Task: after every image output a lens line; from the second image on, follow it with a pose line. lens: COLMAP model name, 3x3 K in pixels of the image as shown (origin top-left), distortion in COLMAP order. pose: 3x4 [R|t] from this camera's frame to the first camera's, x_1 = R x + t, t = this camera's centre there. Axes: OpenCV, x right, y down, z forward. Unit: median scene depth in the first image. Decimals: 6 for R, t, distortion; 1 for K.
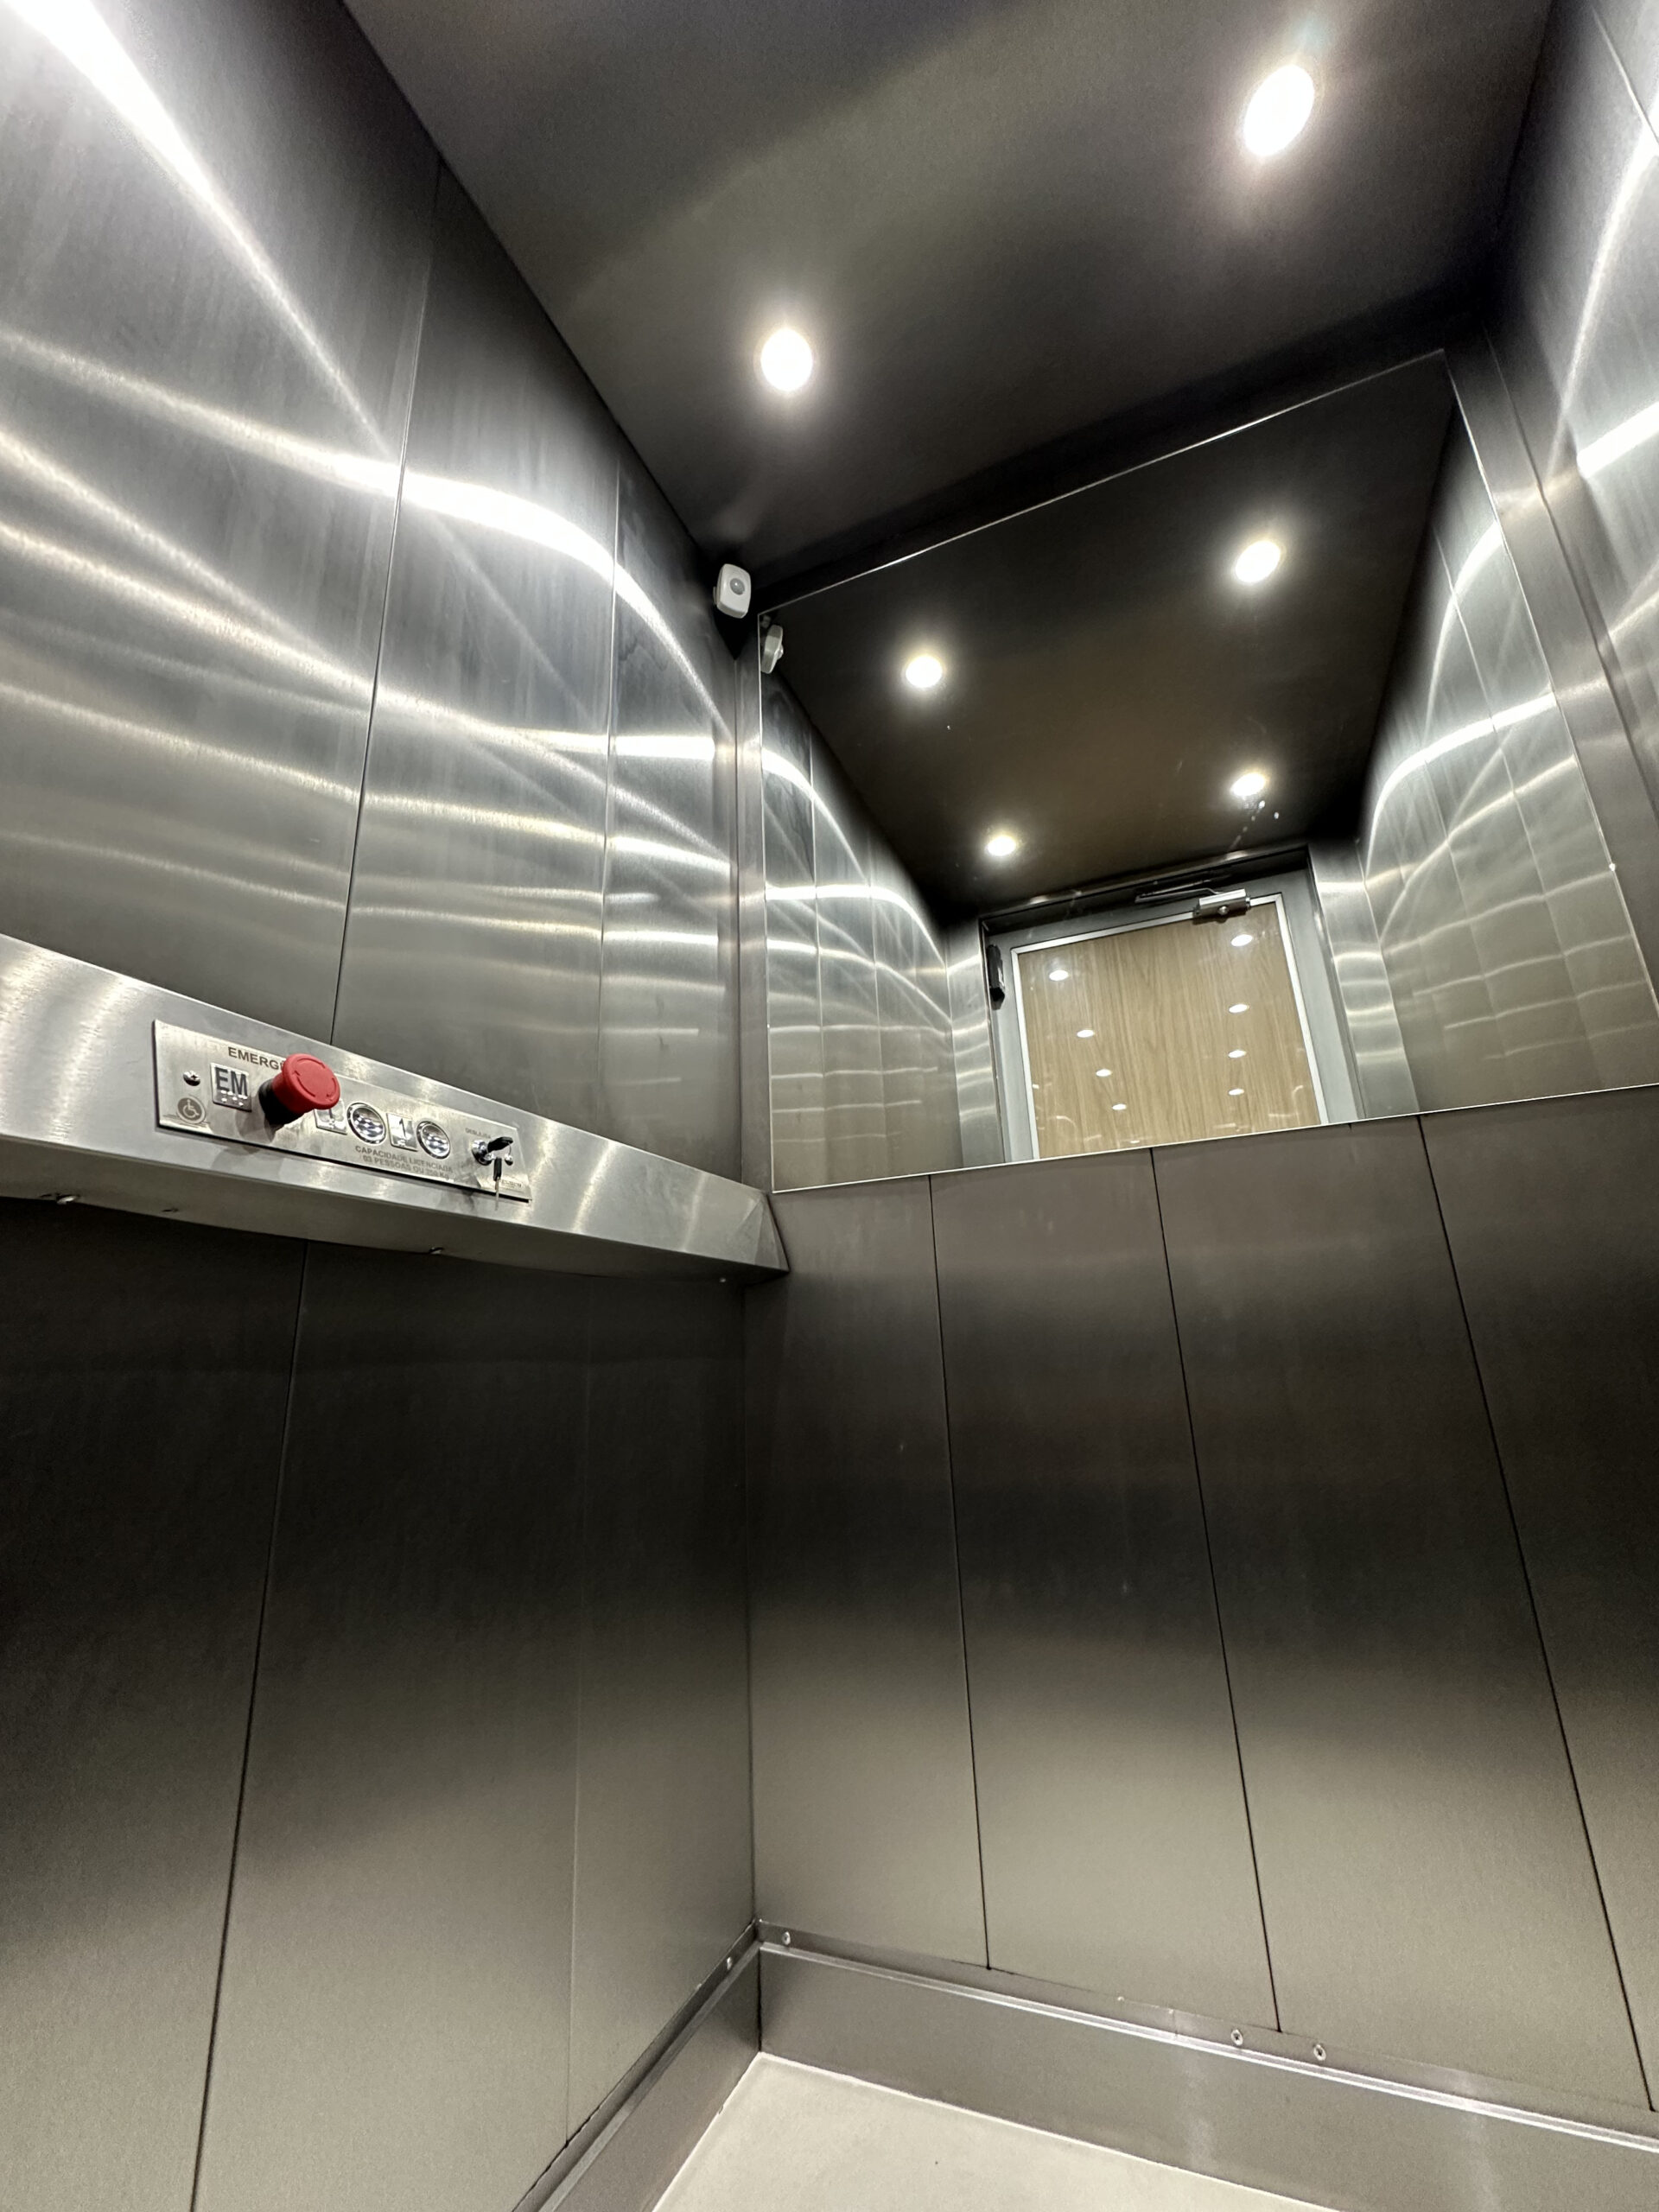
lens RADIAL K [[877.5, 0, 829.5], [0, 877.5, 1106.0], [0, 0, 1]] dist [-0.002138, -0.000322]
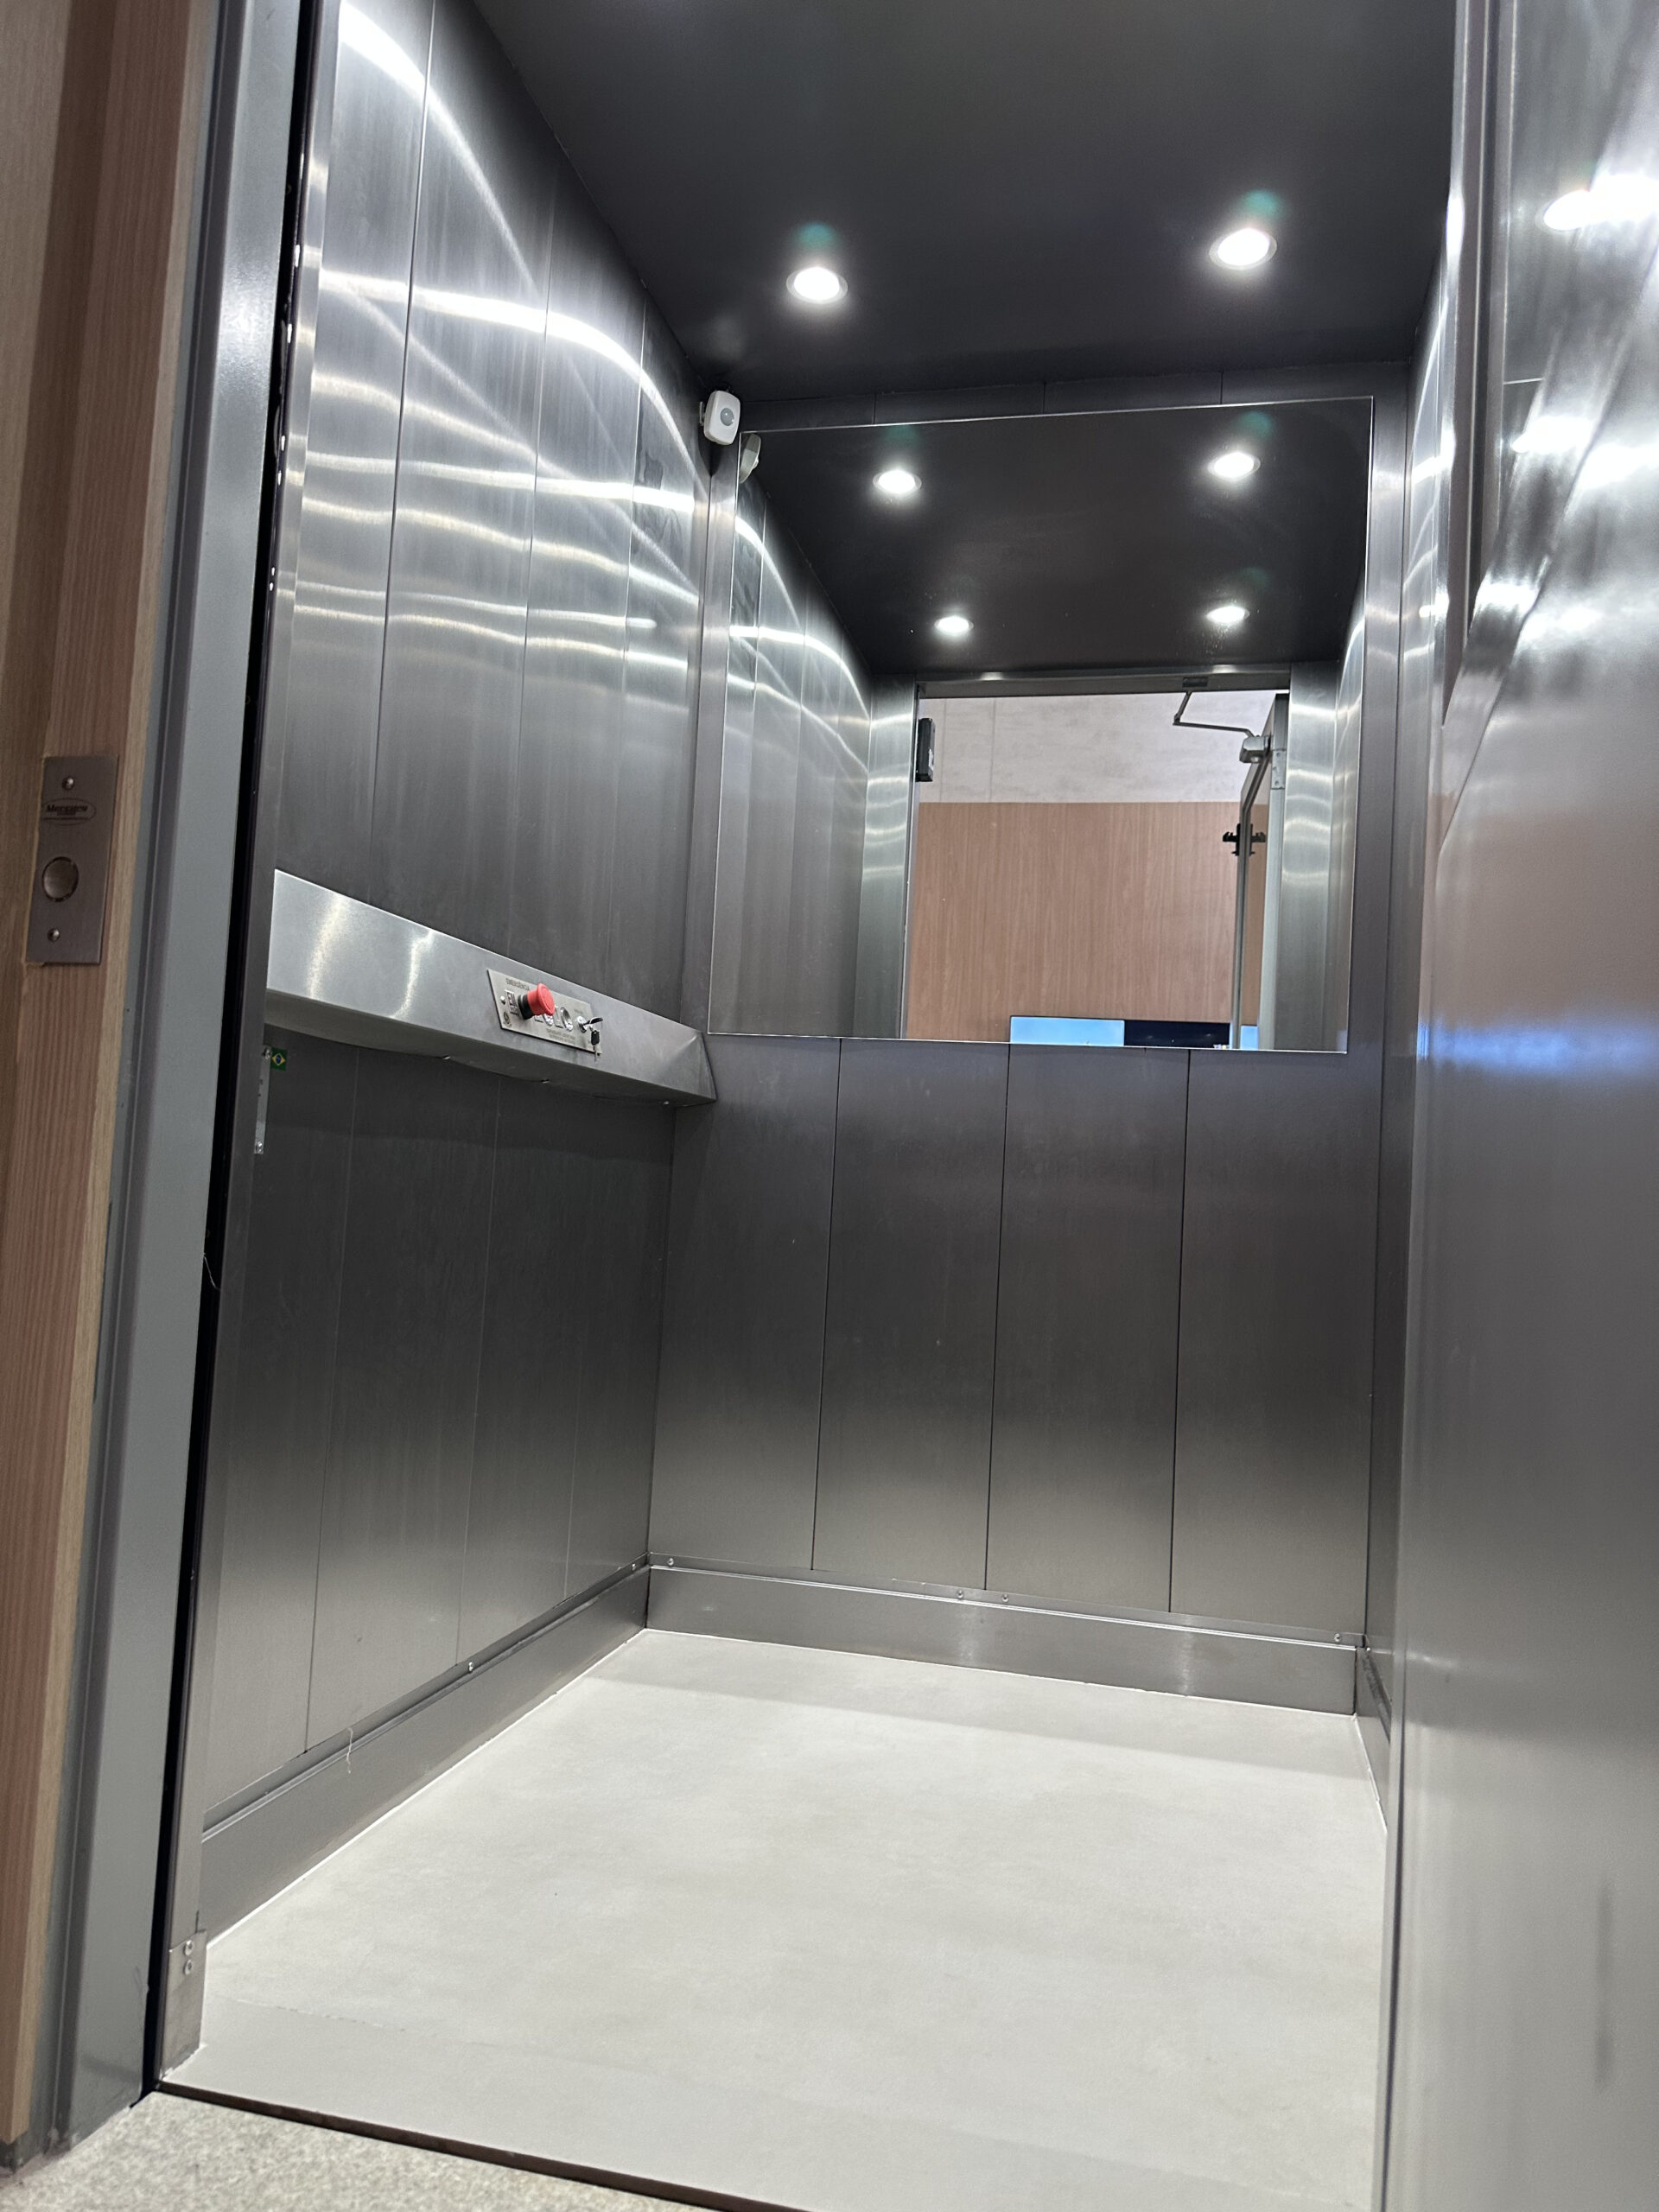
lens RADIAL K [[1559.3, 0, 829.5], [0, 1559.3, 1106.0], [0, 0, 1]] dist [0.001728, 0.000558]
pose [[0.983110, 0.079184, 0.165000, -0.213710], [-0.112513, 0.972558, 0.203648, -0.206144], [-0.144347, -0.218773, 0.965040, -0.847207]]
